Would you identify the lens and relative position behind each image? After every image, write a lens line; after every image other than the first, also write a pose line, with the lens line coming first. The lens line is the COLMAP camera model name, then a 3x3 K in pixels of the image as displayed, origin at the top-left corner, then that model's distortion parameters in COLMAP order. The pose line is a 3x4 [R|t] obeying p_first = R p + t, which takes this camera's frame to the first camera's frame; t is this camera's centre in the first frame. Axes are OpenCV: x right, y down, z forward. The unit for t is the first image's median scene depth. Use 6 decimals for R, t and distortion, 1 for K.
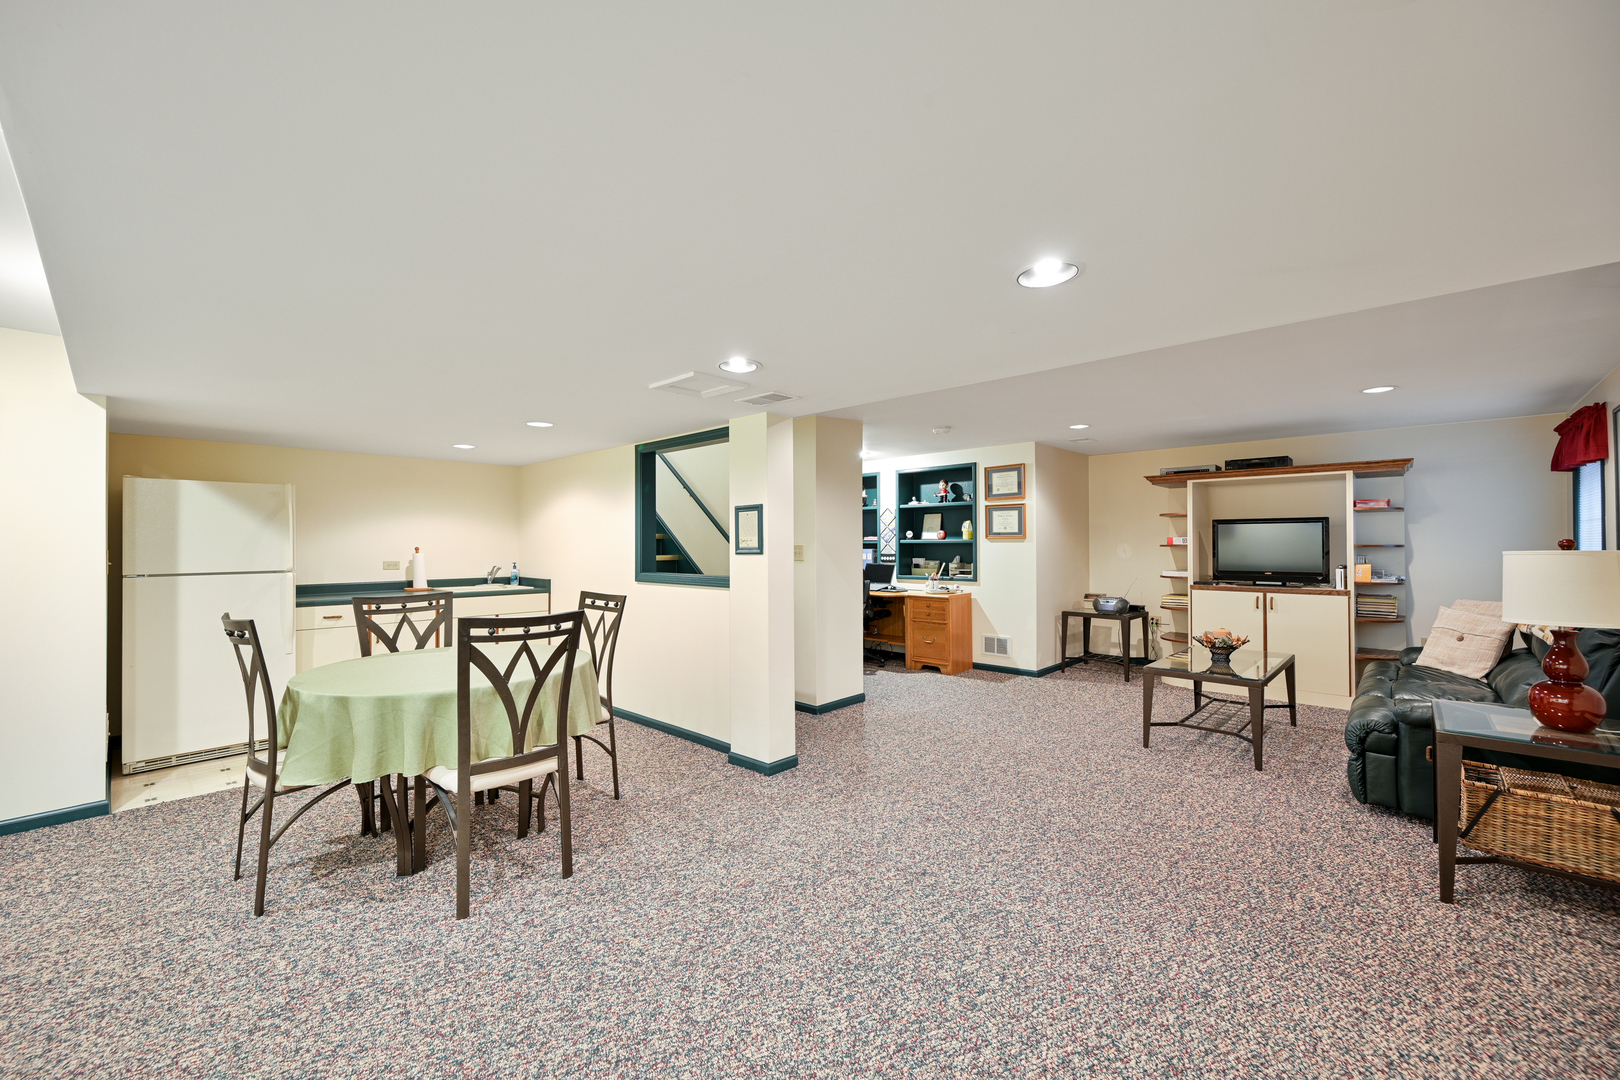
lens RADIAL K [[647.9, 0, 800.9], [0, 647.9, 540.8], [0, 0, 1]] dist [0.001656, -0.001179]
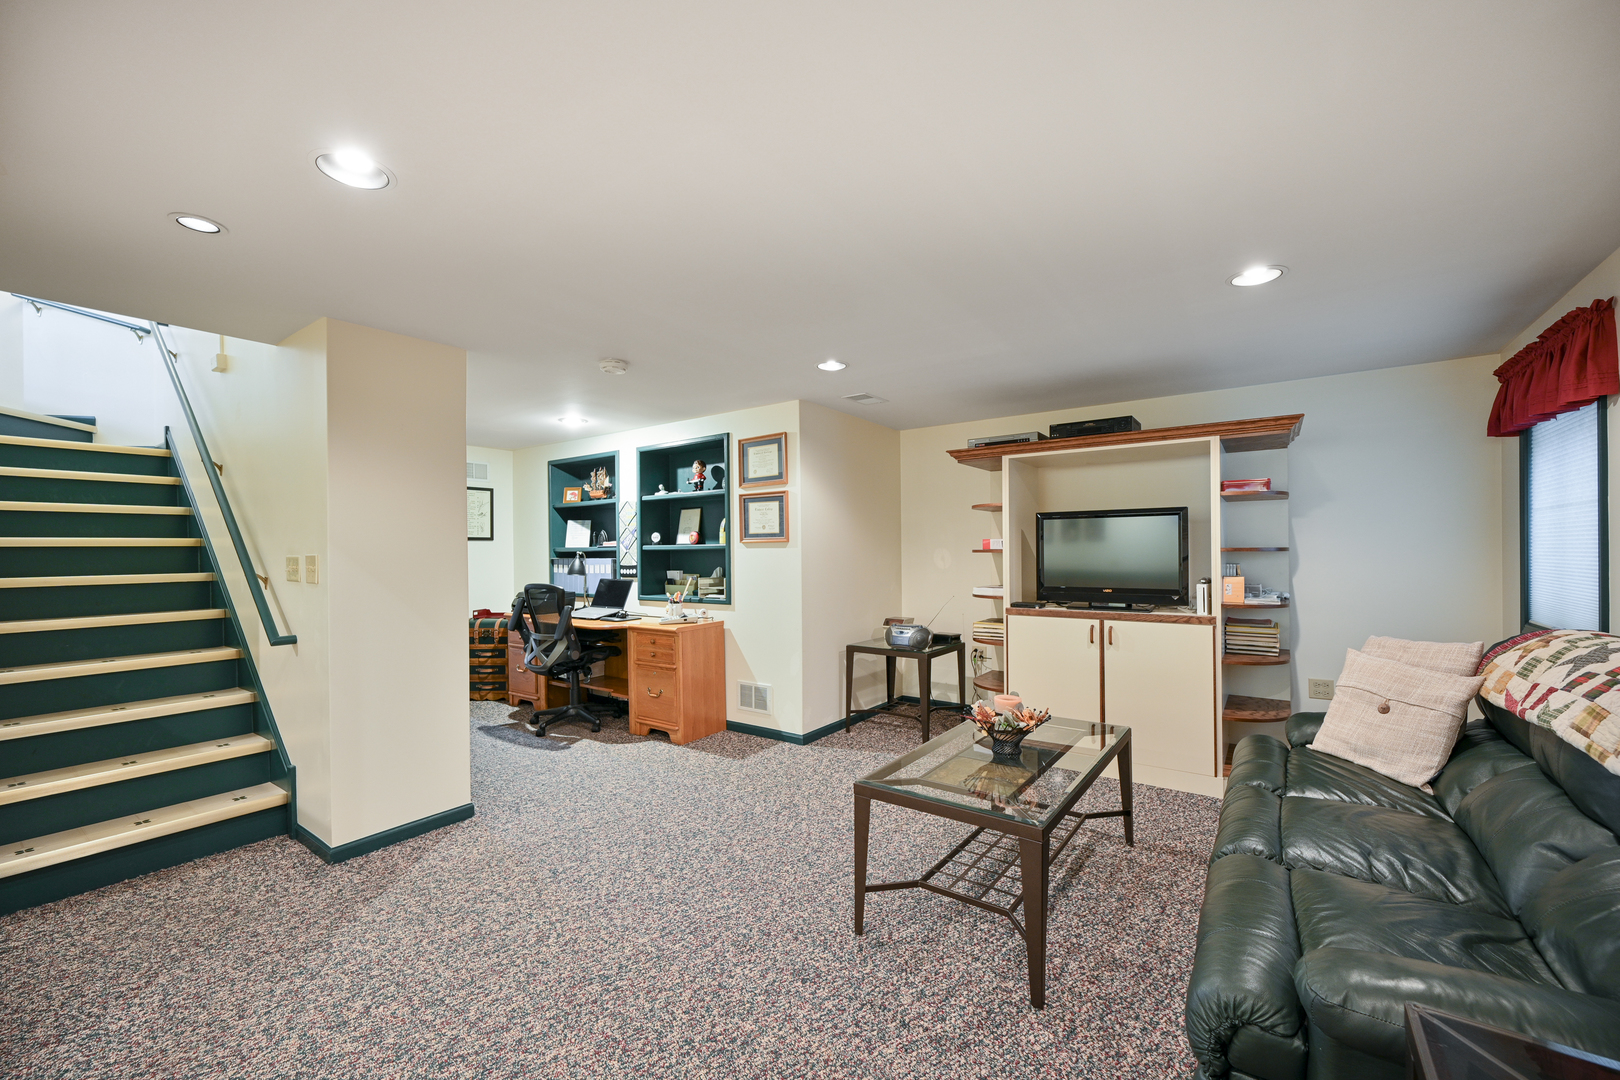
lens RADIAL K [[647.9, 0, 807.3], [0, 647.9, 554.2], [0, 0, 1]] dist [0.001656, -0.001179]
pose [[0.991865, -0.008088, 0.127034, 0.327807], [0.006763, 0.999918, 0.010861, 0.002542], [-0.127112, -0.009914, 0.991839, 0.372269]]
